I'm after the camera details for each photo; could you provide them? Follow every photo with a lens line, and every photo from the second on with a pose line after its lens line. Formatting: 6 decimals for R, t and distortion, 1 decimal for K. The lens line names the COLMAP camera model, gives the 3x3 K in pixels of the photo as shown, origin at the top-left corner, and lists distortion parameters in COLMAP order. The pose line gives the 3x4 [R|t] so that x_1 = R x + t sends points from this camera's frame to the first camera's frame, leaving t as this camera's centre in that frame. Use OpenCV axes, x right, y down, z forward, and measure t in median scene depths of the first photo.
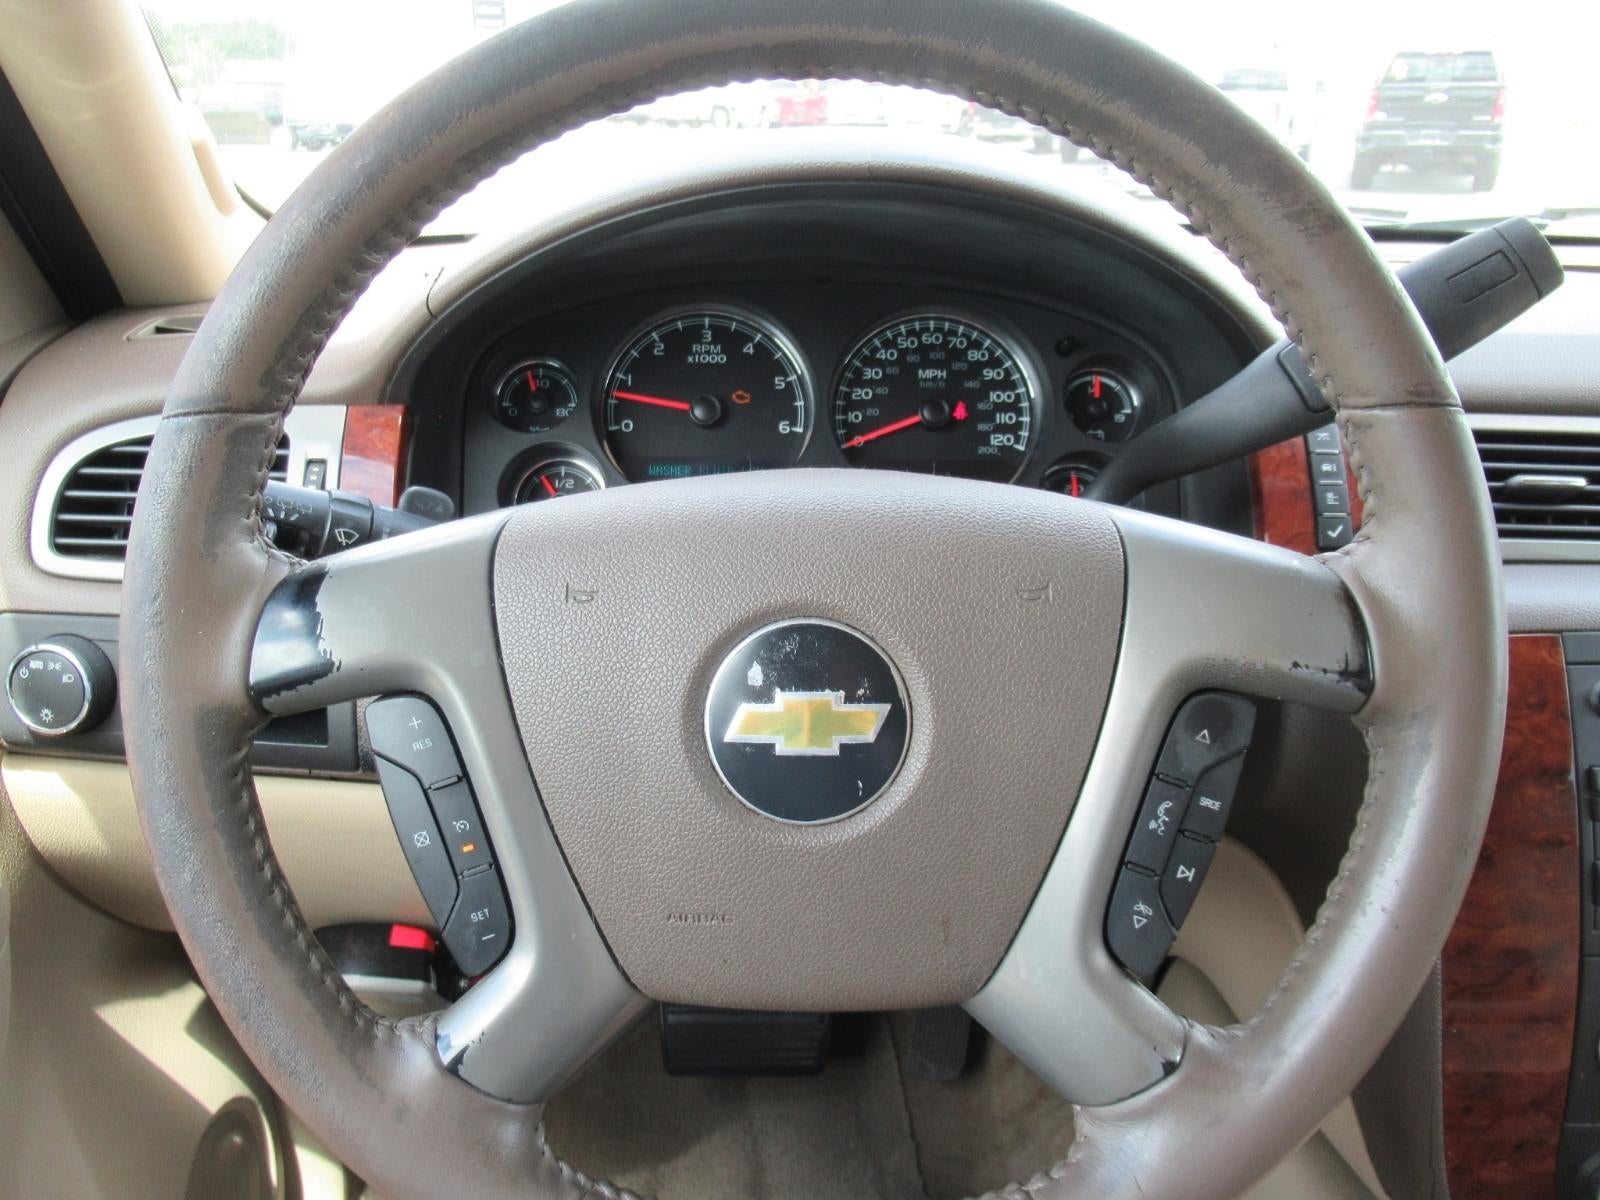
lens RADIAL K [[1226.3, 0, 838.7], [0, 1226.3, 590.3], [0, 0, 1]] dist [-0.000267, -0.004260]
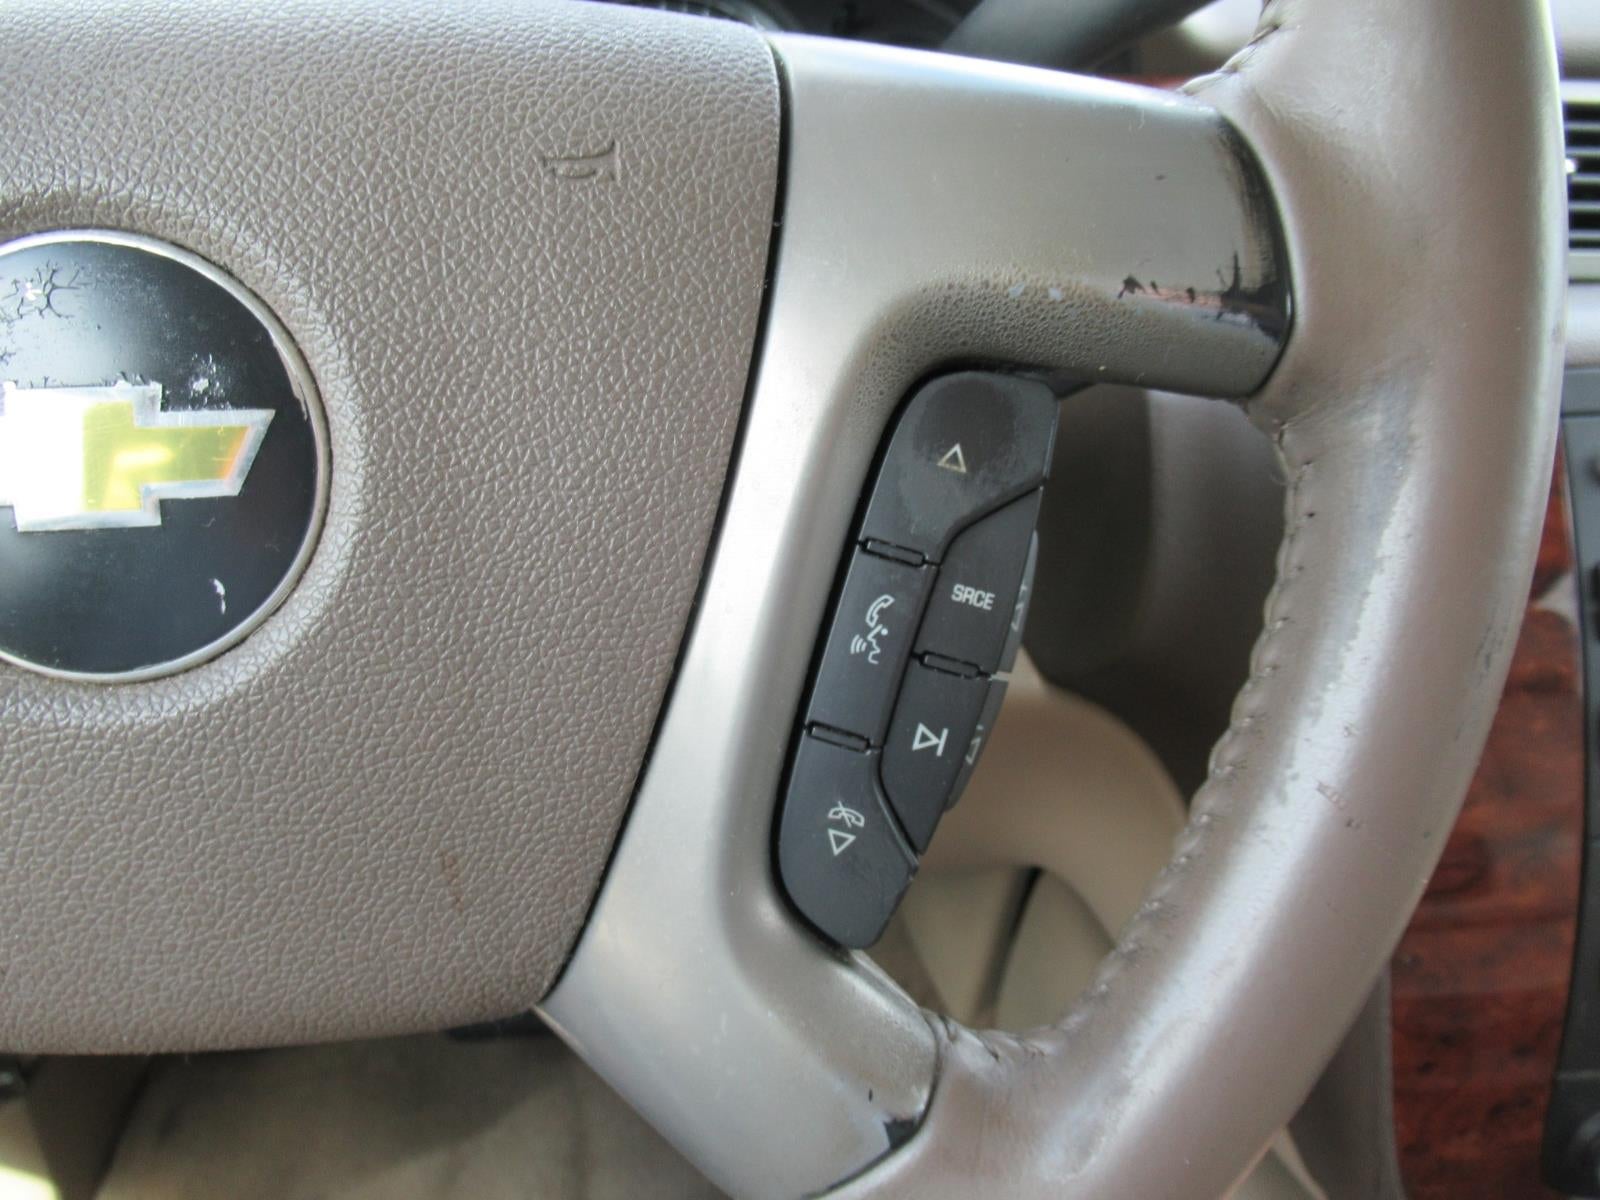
lens RADIAL K [[1226.3, 0, 838.7], [0, 1226.3, 590.3], [0, 0, 1]] dist [-0.000267, -0.004260]
pose [[0.996604, -0.047140, 0.067510, 0.217016], [0.042529, 0.996766, 0.068179, 0.136027], [-0.070506, -0.065077, 0.995386, 0.516230]]
